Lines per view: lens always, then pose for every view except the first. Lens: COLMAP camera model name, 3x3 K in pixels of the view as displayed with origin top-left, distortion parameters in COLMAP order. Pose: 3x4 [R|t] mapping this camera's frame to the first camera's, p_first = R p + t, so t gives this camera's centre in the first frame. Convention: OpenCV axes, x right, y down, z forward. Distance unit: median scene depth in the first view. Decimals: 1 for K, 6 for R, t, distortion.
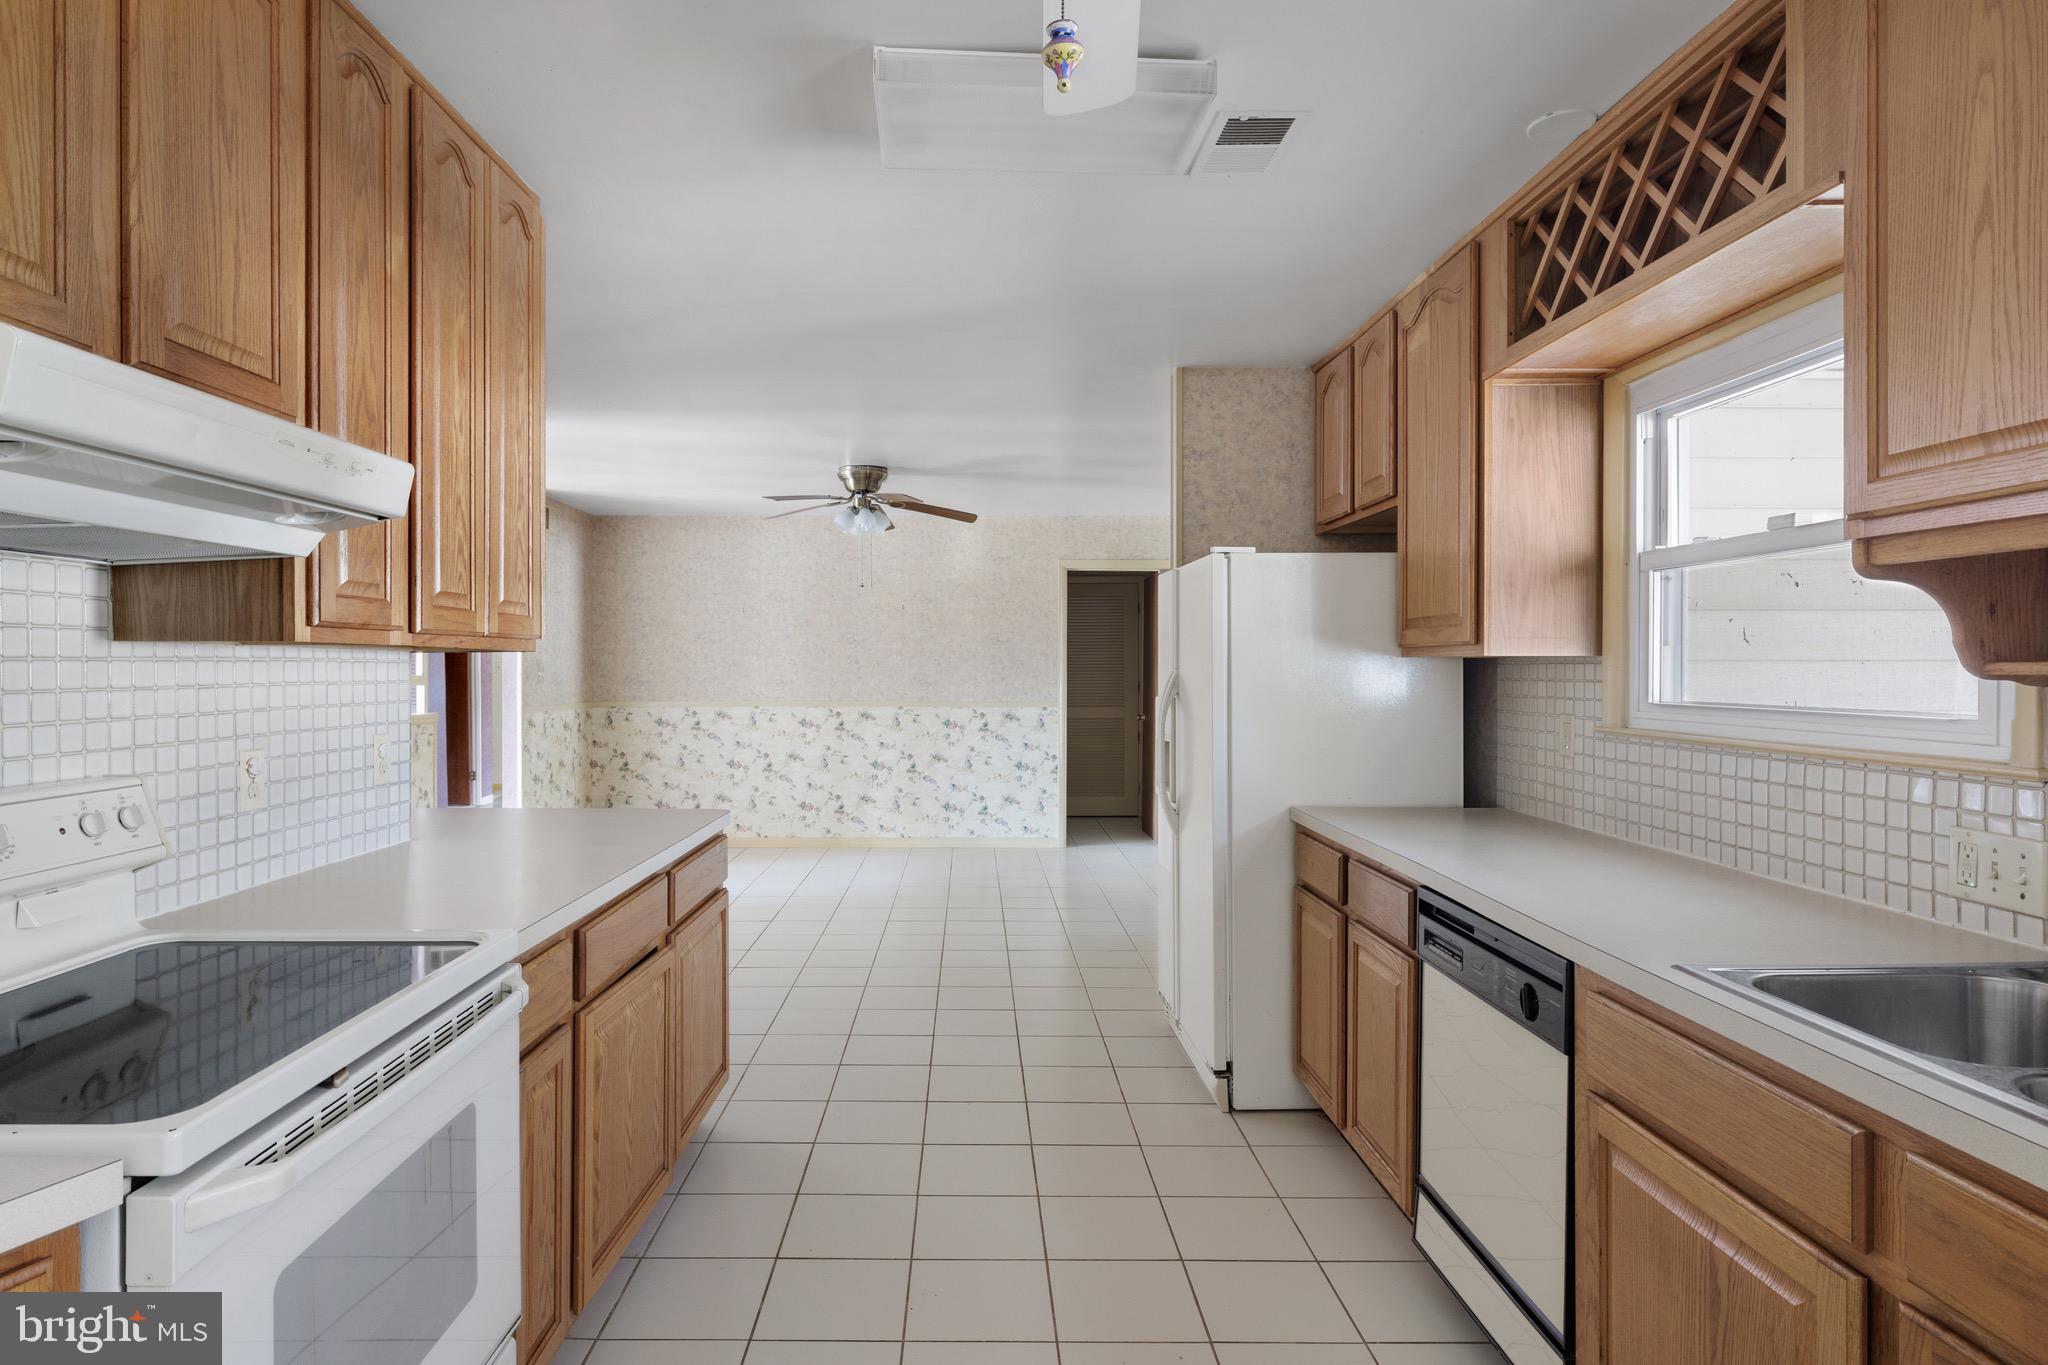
lens RADIAL K [[1095.1, 0, 1018.5], [0, 1095.1, 673.9], [0, 0, 1]] dist [-0.008476, 0.002591]
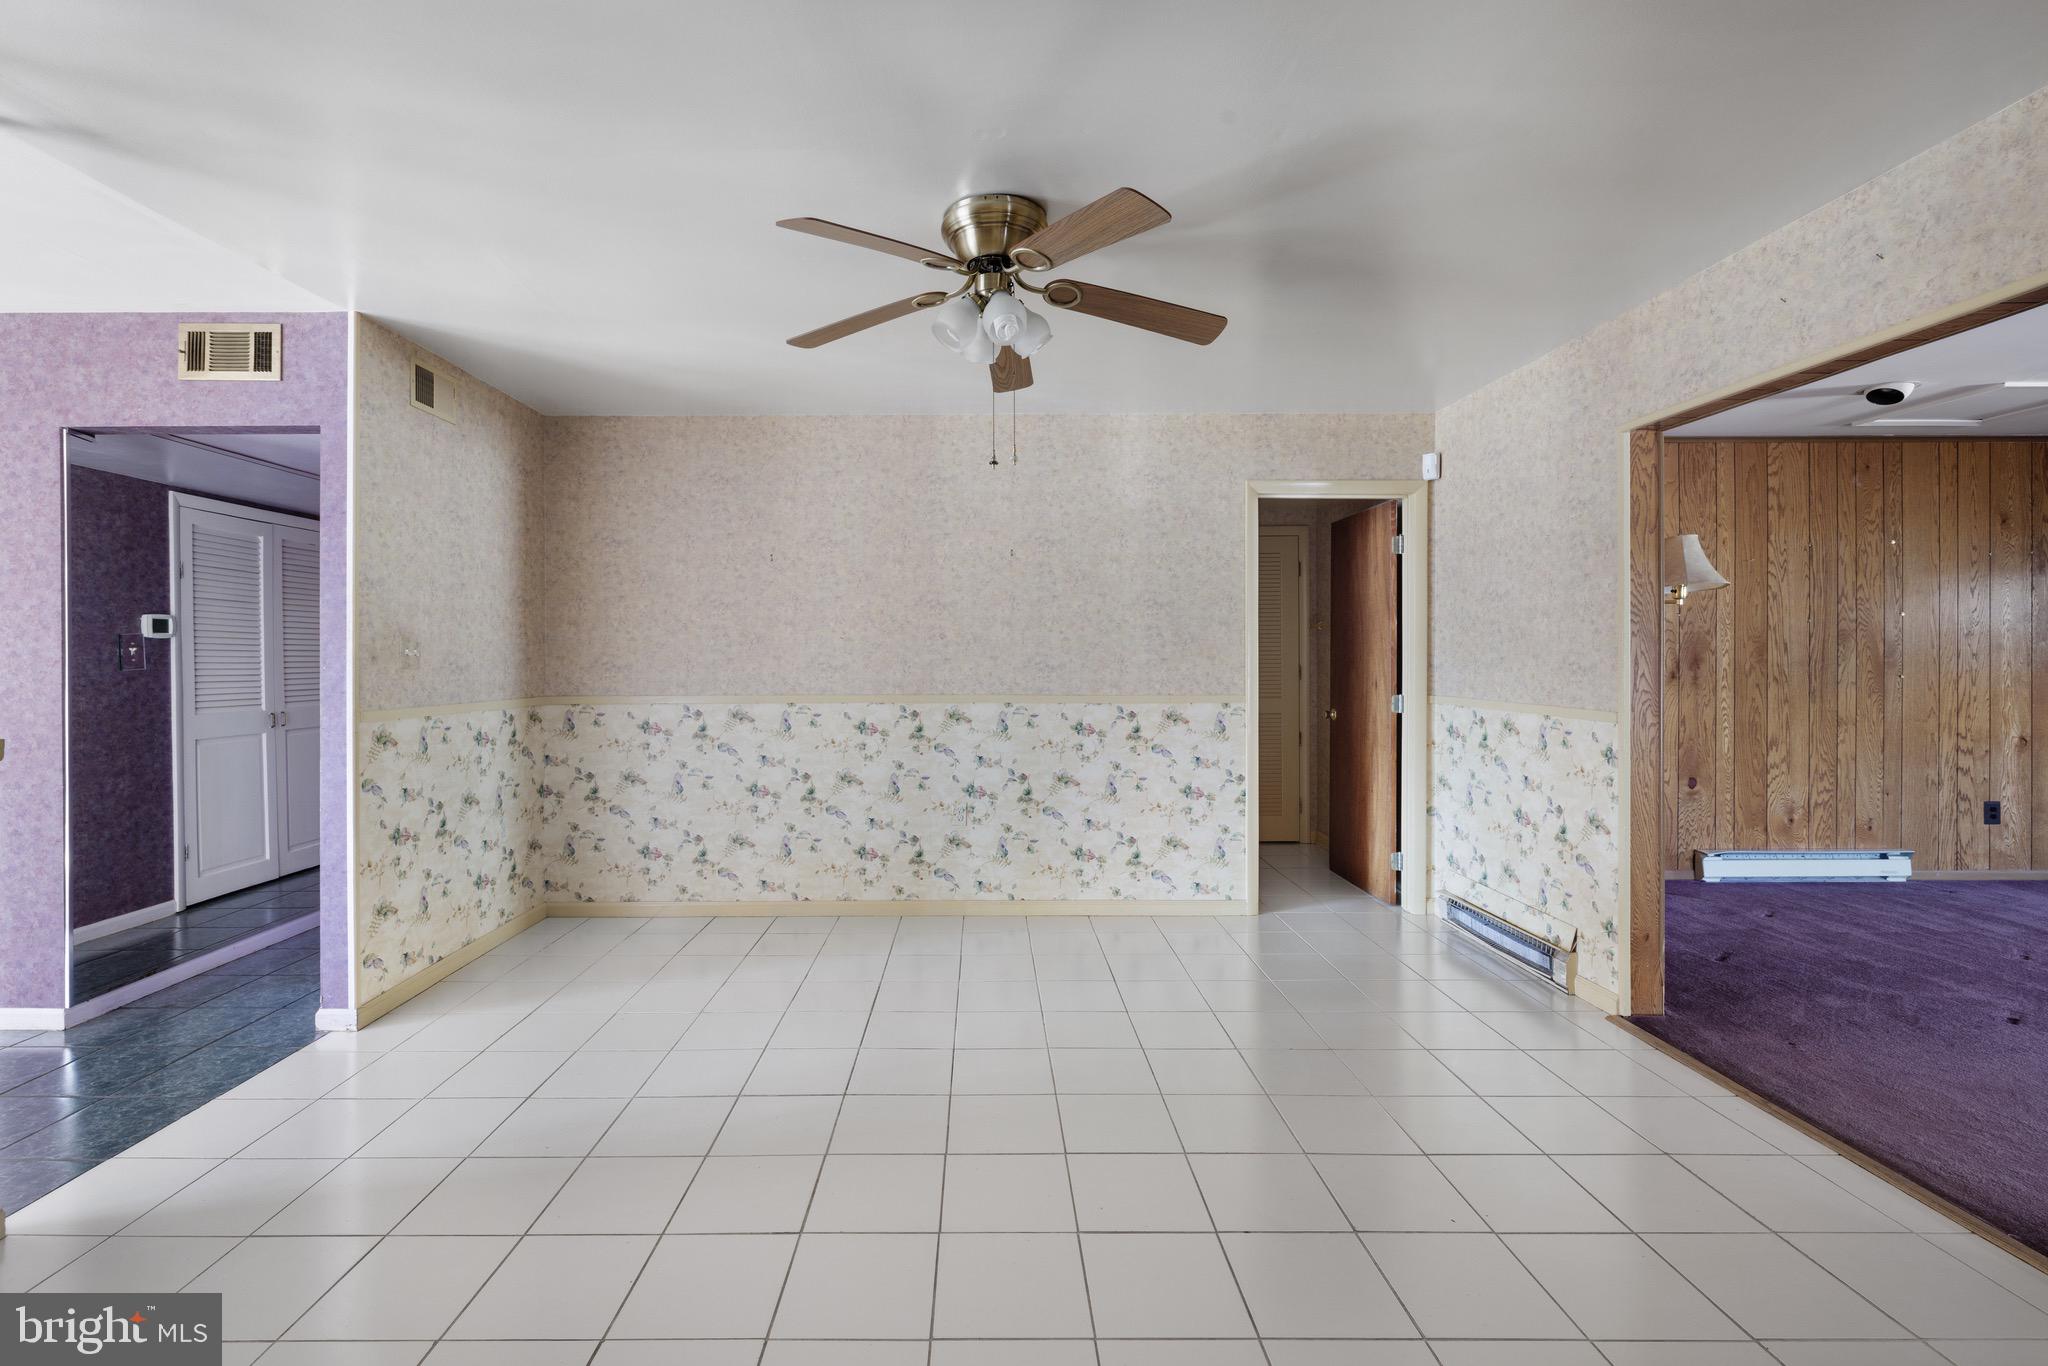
lens RADIAL K [[886.9, 0, 1024.4], [0, 886.9, 662.0], [0, 0, 1]] dist [-0.002843, -0.000212]
pose [[0.999995, -0.002802, -0.001244, -0.097323], [0.002800, 0.999995, -0.001176, 0.005898], [0.001247, 0.001173, 0.999999, 0.462738]]
